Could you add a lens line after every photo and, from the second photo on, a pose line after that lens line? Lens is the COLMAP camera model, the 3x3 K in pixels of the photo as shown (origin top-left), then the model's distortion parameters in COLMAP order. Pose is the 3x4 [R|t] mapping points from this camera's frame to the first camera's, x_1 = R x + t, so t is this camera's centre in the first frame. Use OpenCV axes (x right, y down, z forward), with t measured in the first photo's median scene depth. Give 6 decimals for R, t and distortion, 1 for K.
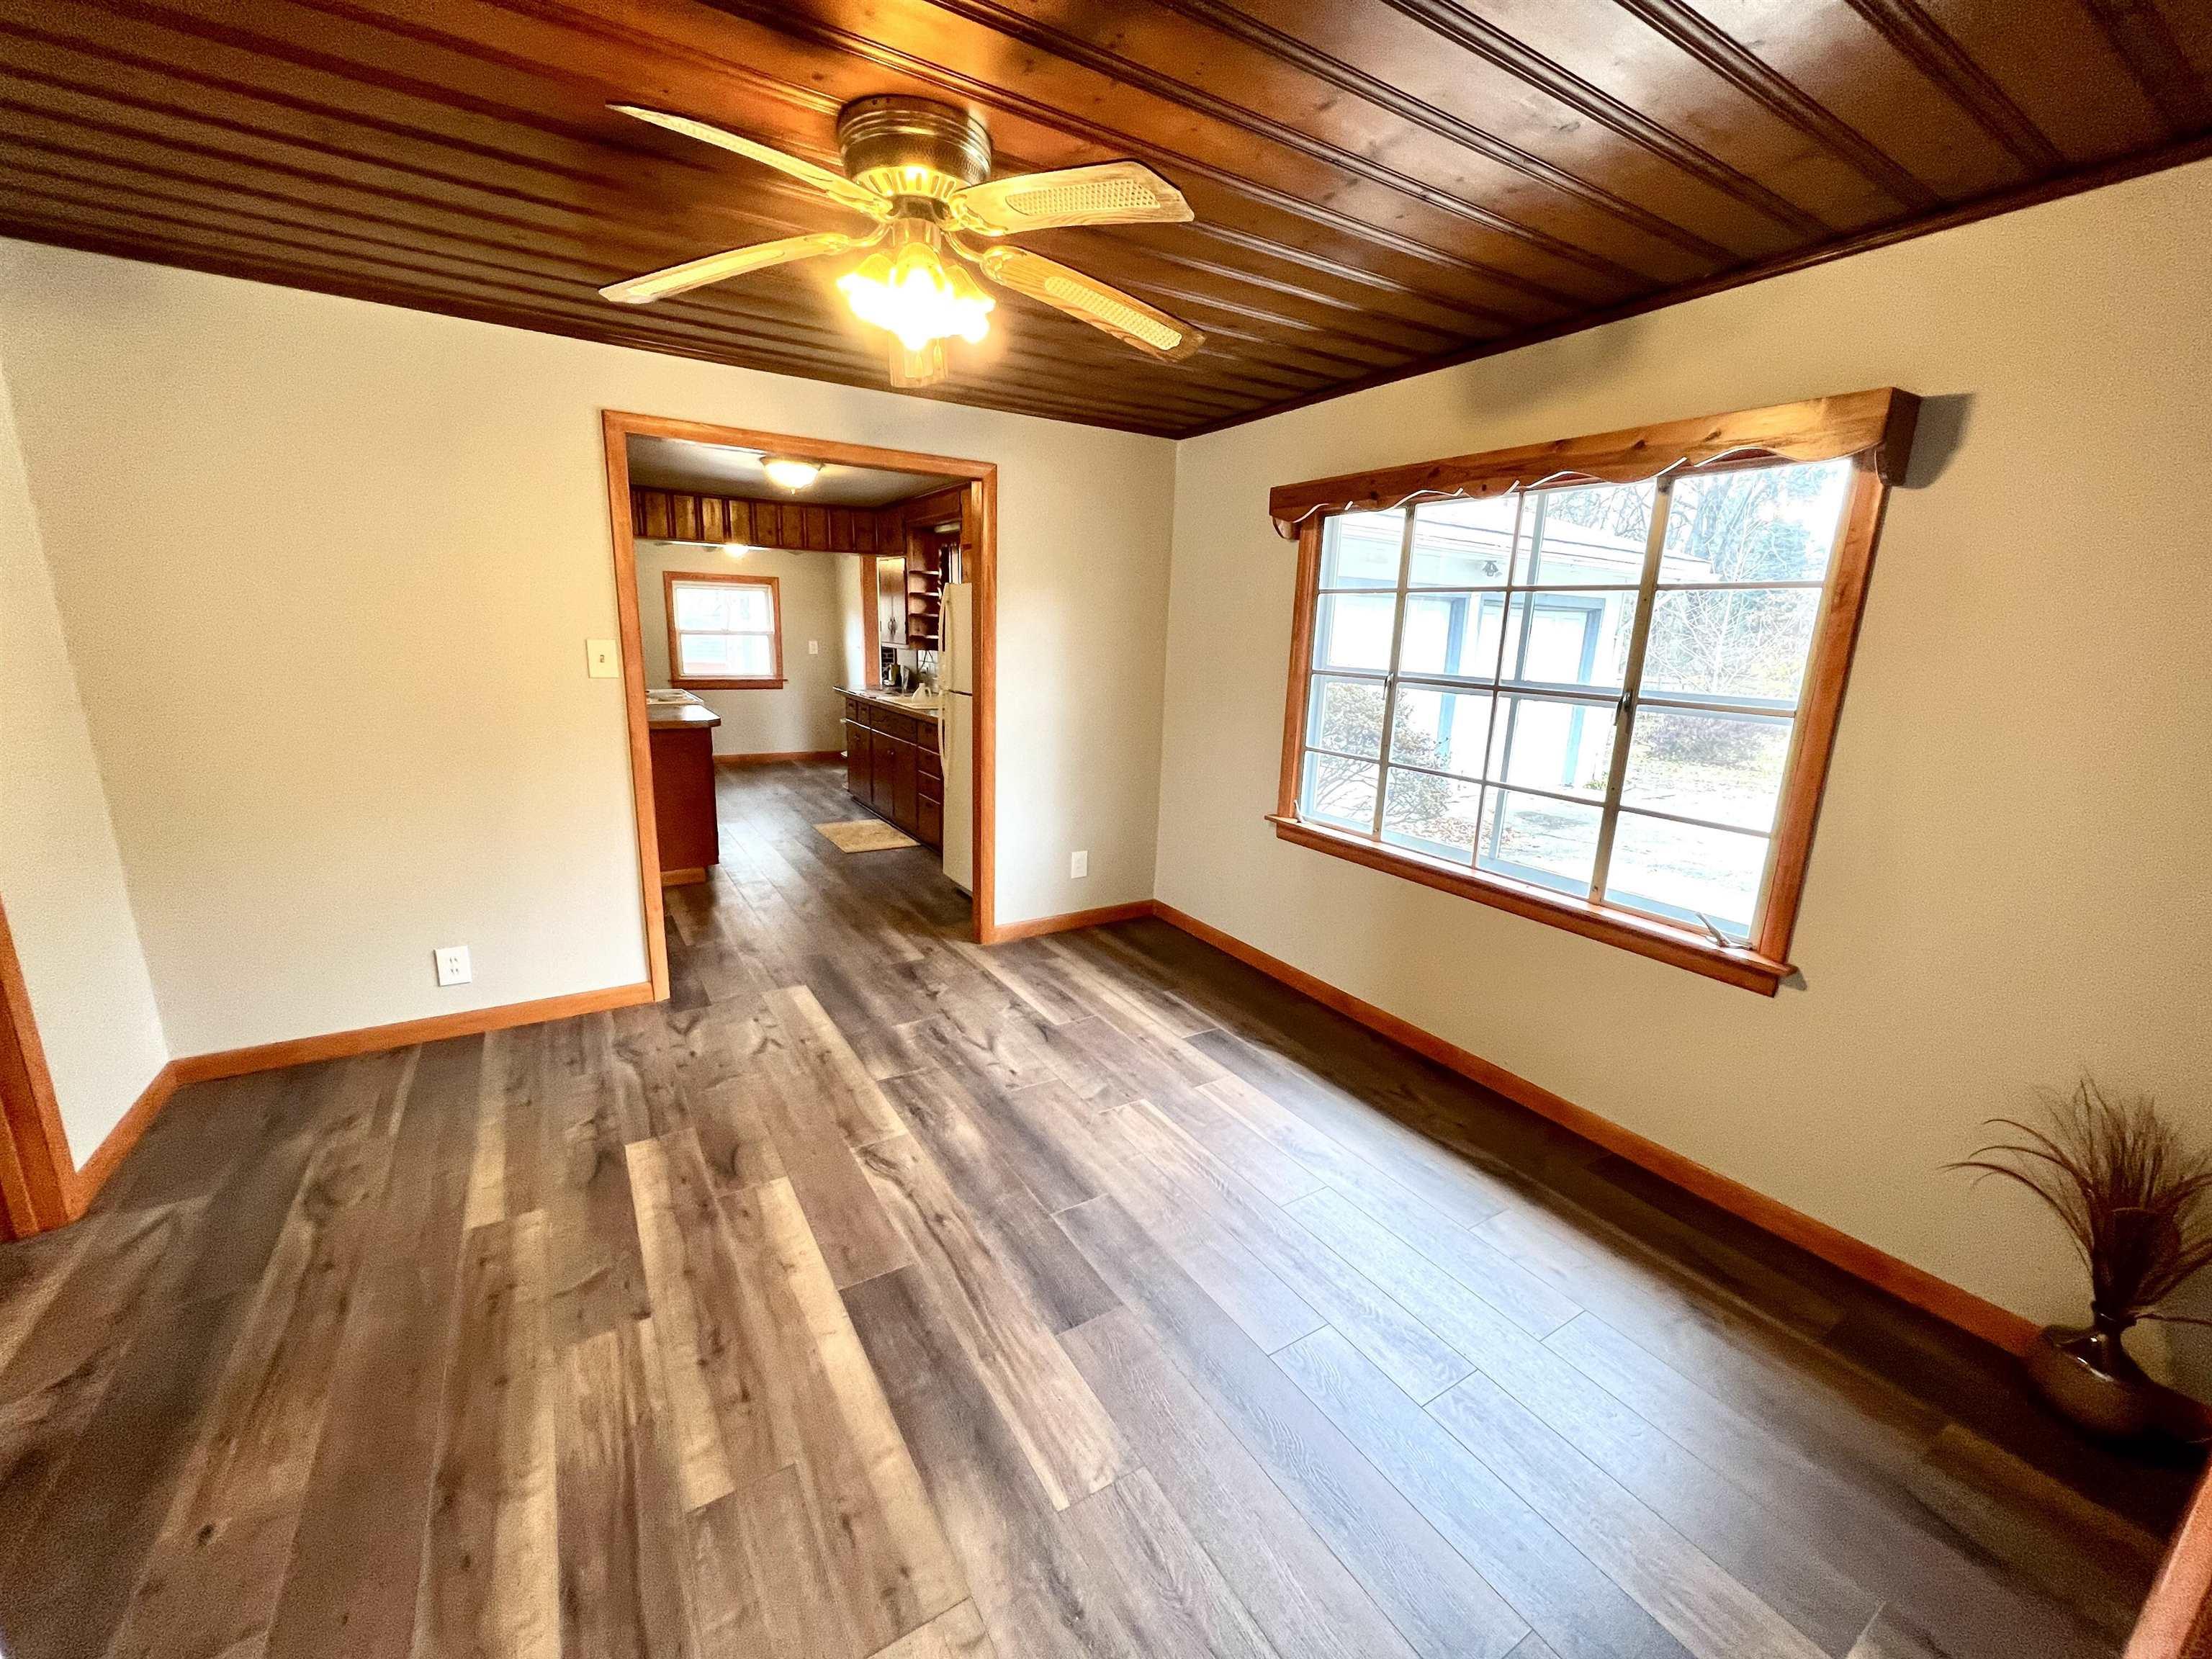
lens RADIAL K [[882.8, 0, 1099.9], [0, 882.8, 836.2], [0, 0, 1]] dist [-0.002342, -0.000051]
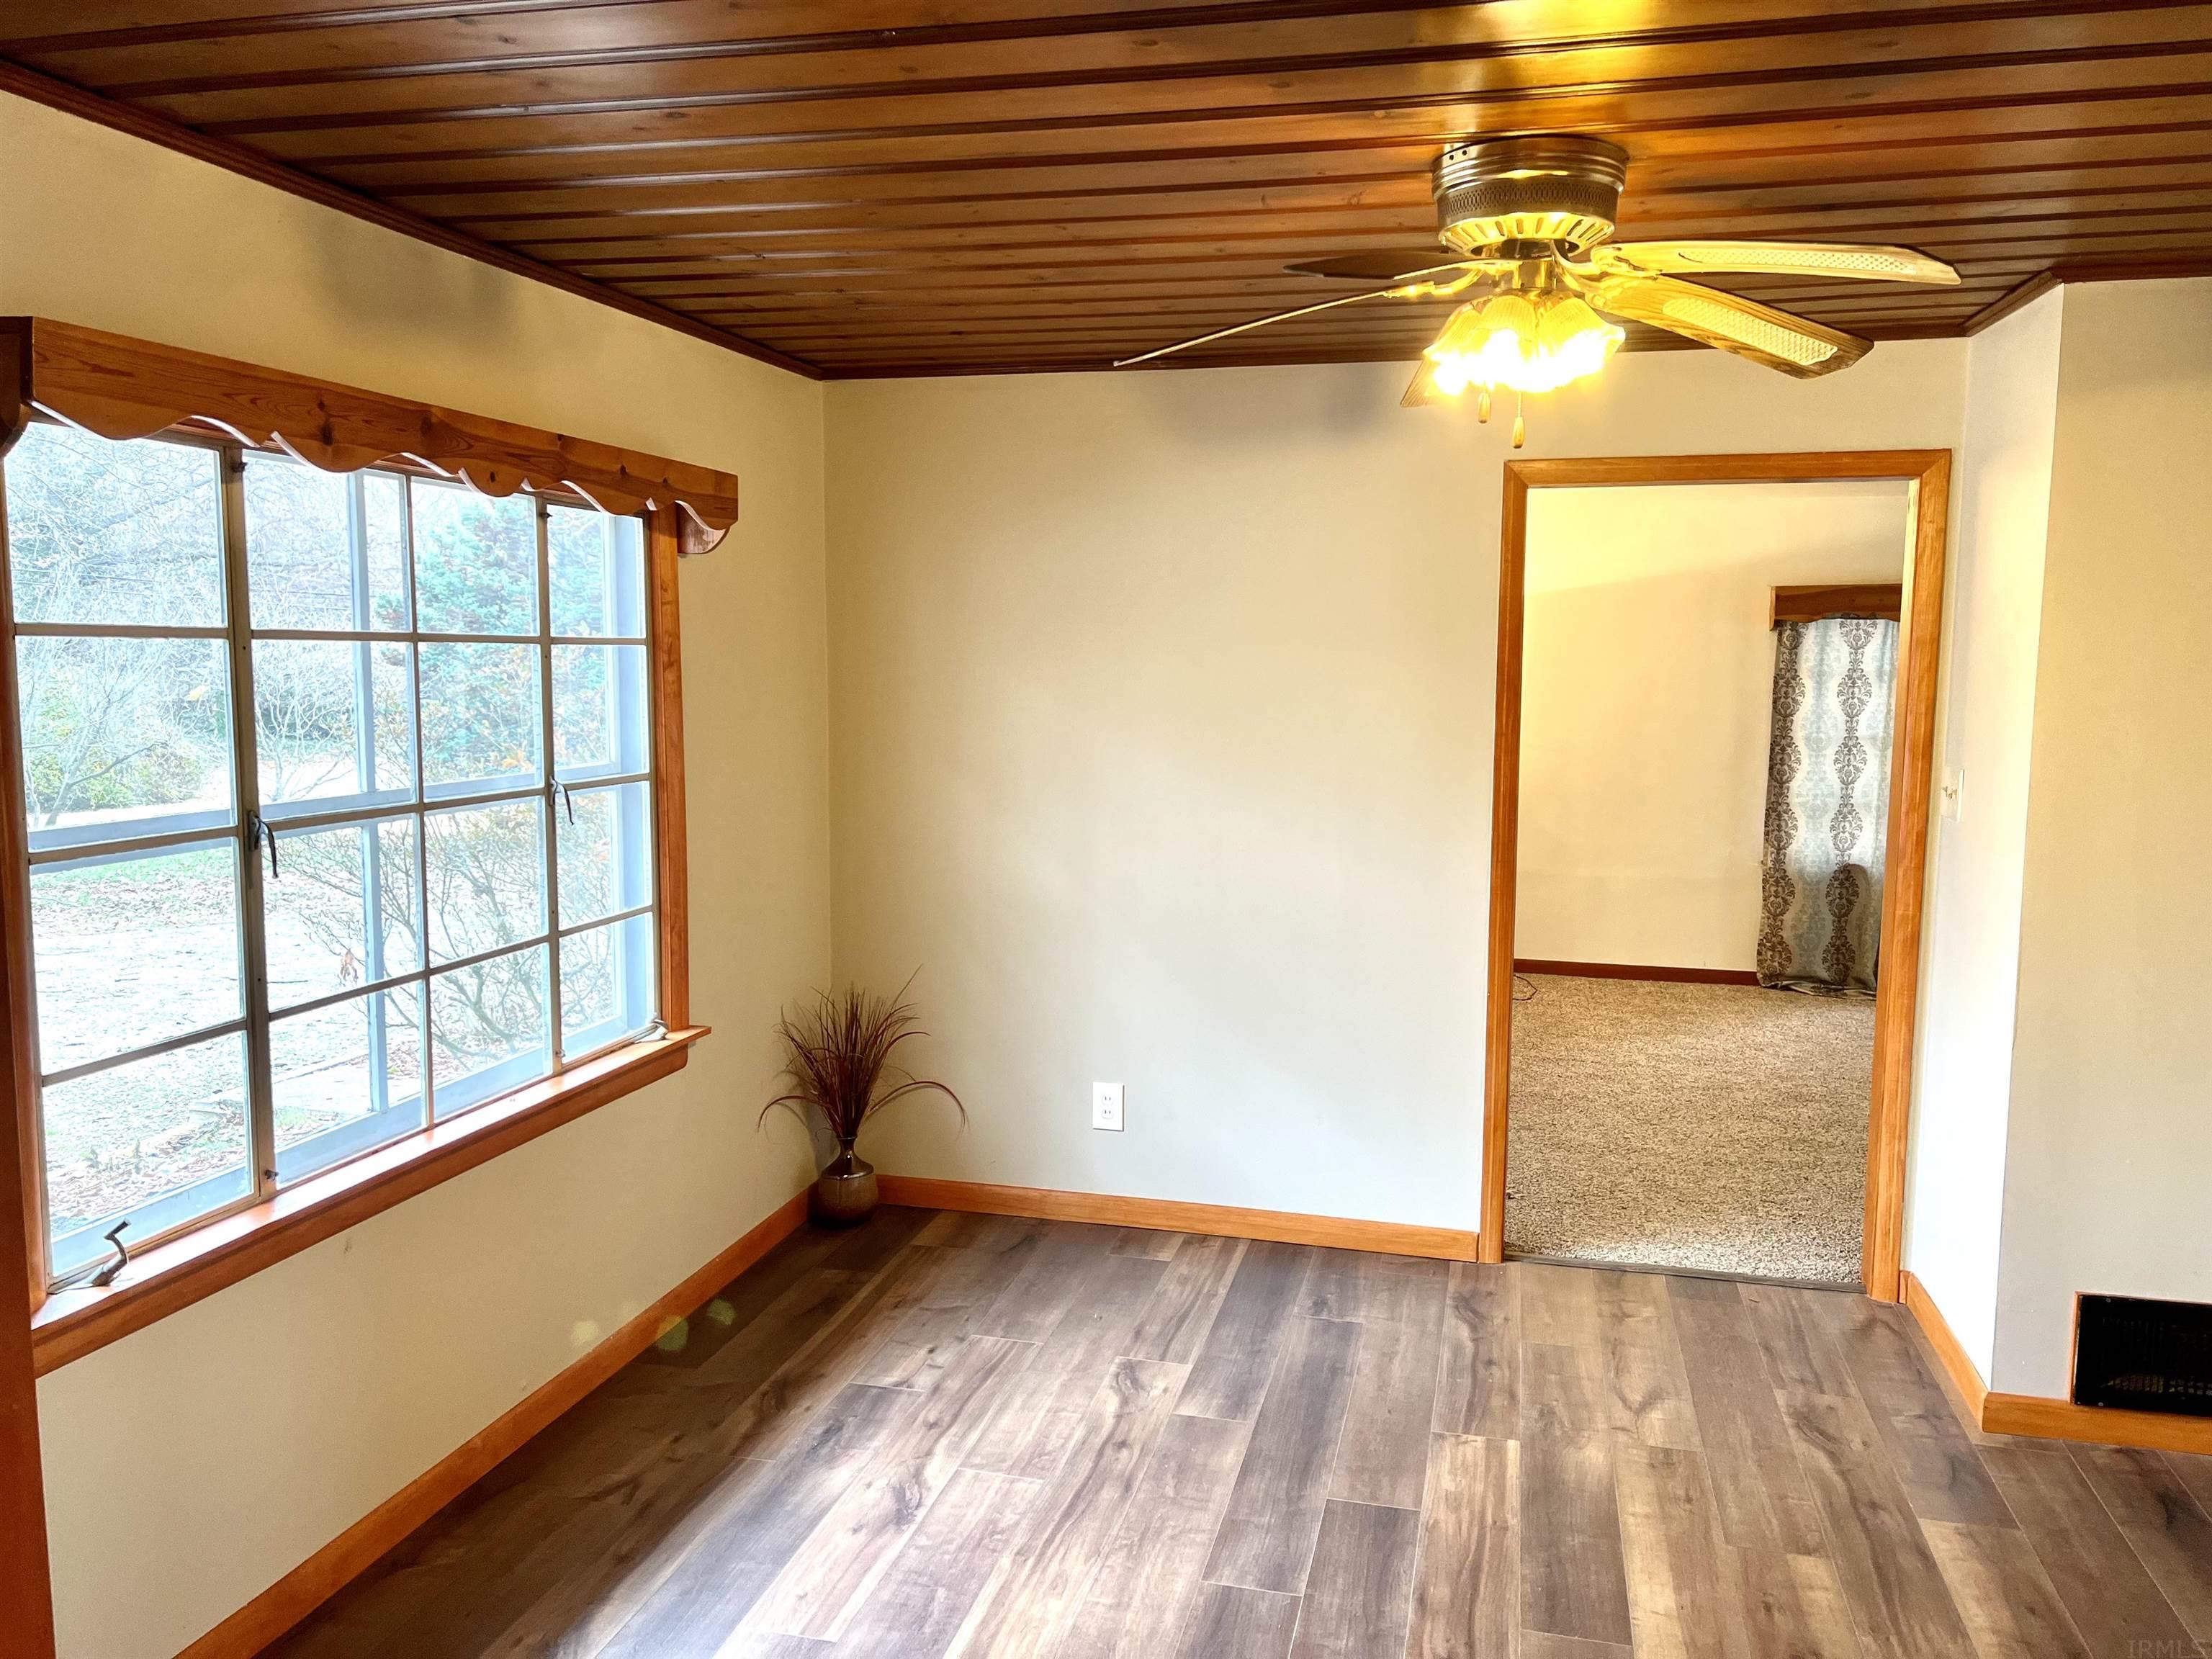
lens RADIAL K [[1677.4, 0, 1106.0], [0, 1677.4, 829.5], [0, 0, 1]] dist [0.012384, -0.001940]
pose [[-0.698043, -0.114825, 0.706789, -0.816909], [0.137462, 0.947212, 0.289645, -0.531595], [-0.702738, 0.299341, -0.645411, 1.818795]]
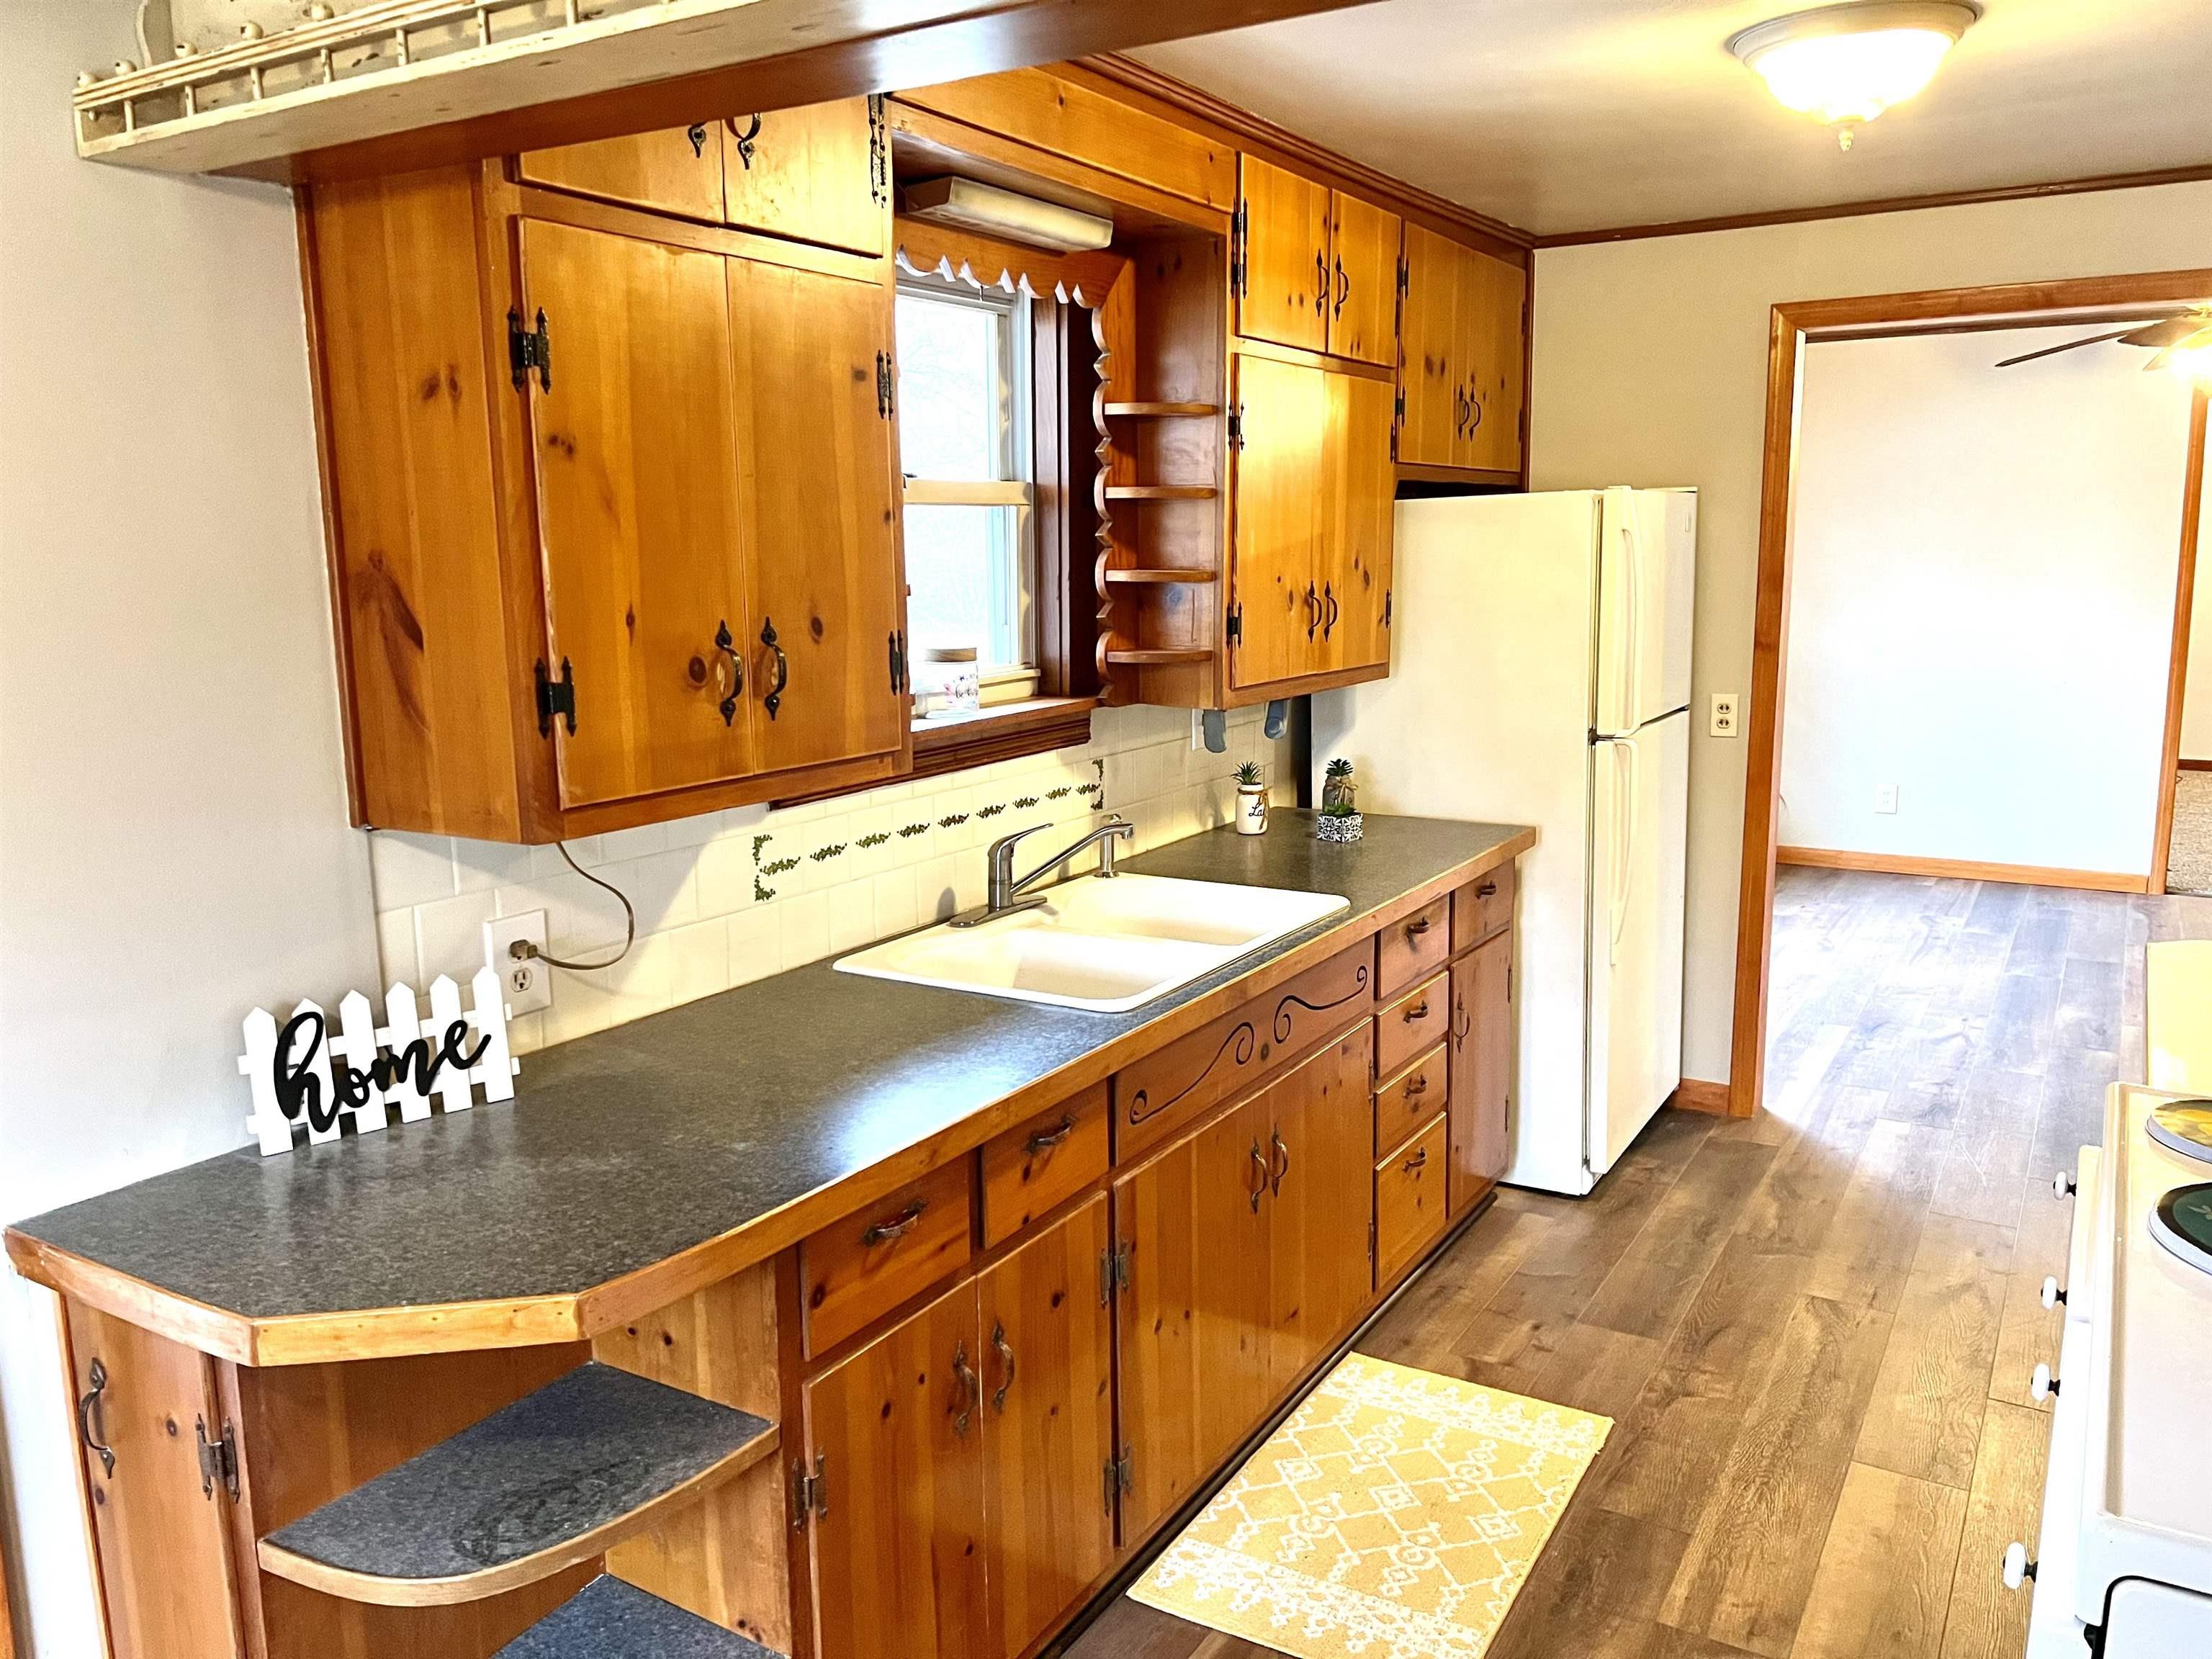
lens RADIAL K [[1677.4, 0, 1106.0], [0, 1677.4, 829.5], [0, 0, 1]] dist [0.012384, -0.001940]
pose [[-0.453598, -0.180930, 0.872647, -1.643546], [0.207689, 0.930755, 0.300934, -0.885914], [-0.866669, 0.317742, -0.384611, 3.277516]]
